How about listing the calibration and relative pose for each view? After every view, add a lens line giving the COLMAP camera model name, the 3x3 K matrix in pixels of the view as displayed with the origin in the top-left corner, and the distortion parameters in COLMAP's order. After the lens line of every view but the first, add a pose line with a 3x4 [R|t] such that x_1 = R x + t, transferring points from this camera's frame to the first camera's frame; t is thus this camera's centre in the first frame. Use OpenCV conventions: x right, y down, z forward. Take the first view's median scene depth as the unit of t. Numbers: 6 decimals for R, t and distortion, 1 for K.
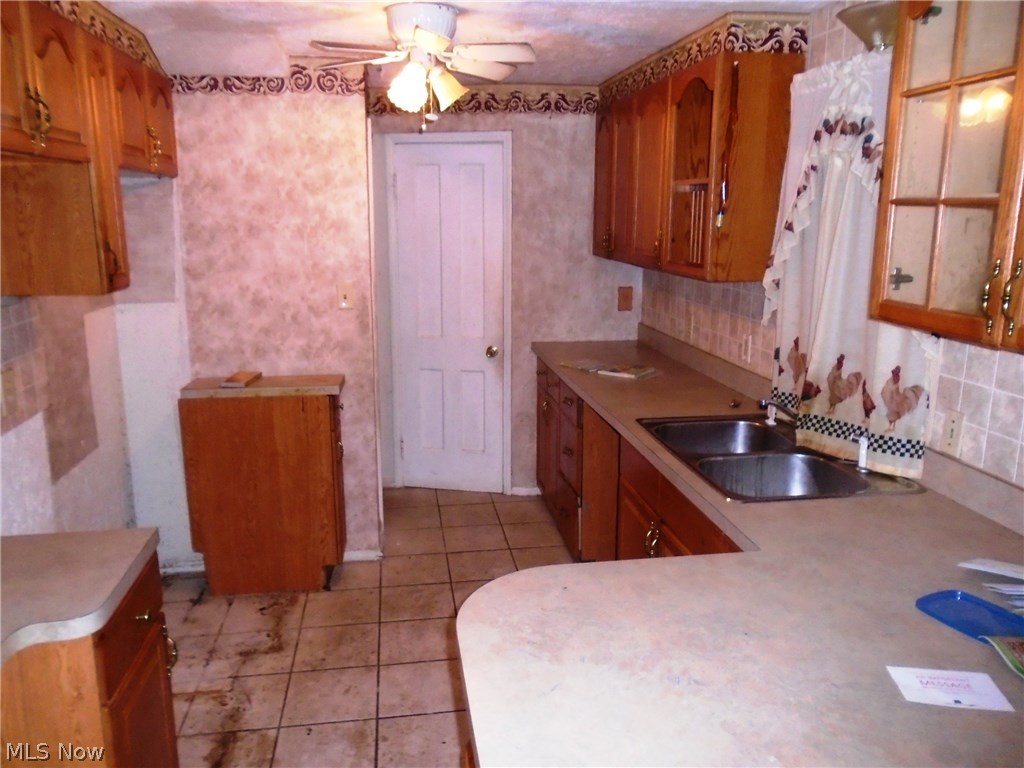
lens RADIAL K [[793.4, 0, 513.1], [0, 793.4, 385.4], [0, 0, 1]] dist [-0.022665, 0.024671]
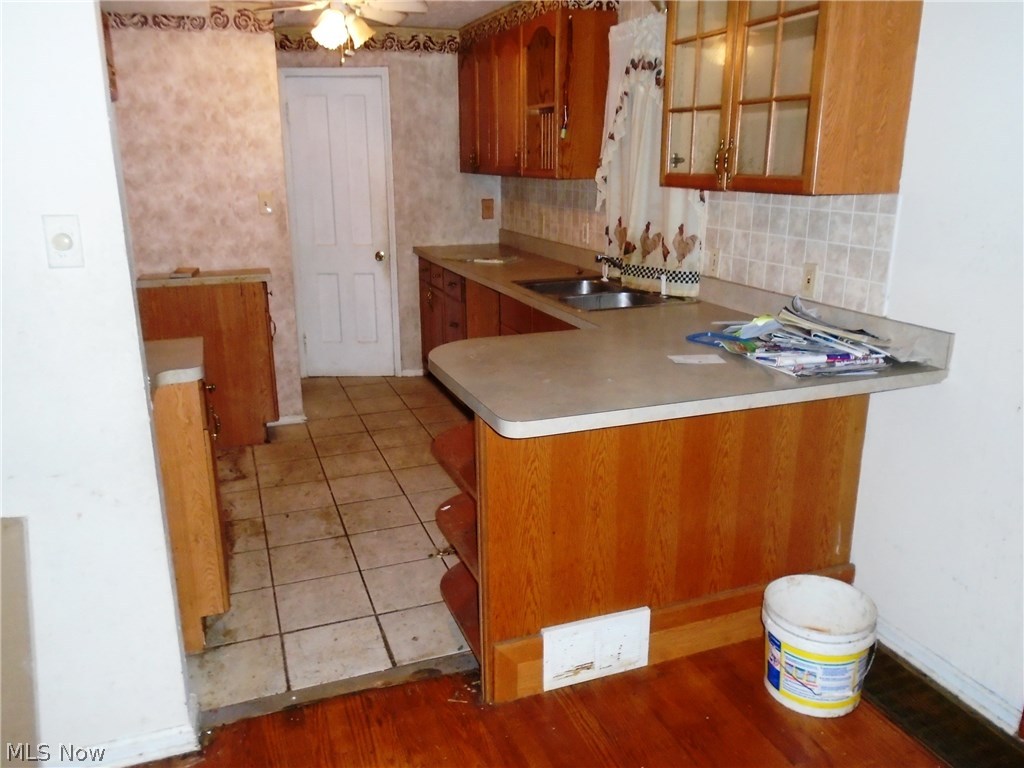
lens RADIAL K [[793.4, 0, 513.4], [0, 793.4, 386.5], [0, 0, 1]] dist [-0.022665, 0.024671]
pose [[0.979552, -0.060992, 0.191725, -0.096741], [0.048278, 0.996357, 0.070305, 0.108621], [-0.195315, -0.059611, 0.978927, -0.300691]]
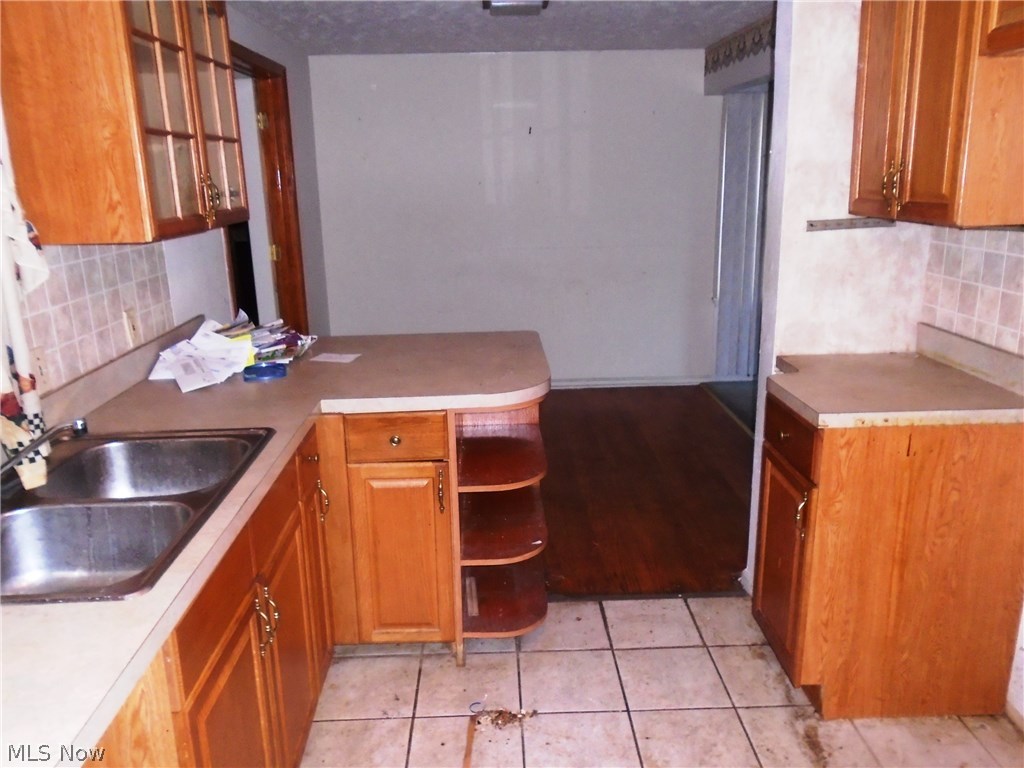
lens RADIAL K [[793.4, 0, 512.0], [0, 793.4, 383.0], [0, 0, 1]] dist [-0.022665, 0.024671]
pose [[-0.992230, -0.014031, 0.123623, -0.087579], [0.044448, 0.888073, 0.457549, -0.233511], [-0.116206, 0.459489, -0.880549, 1.192960]]
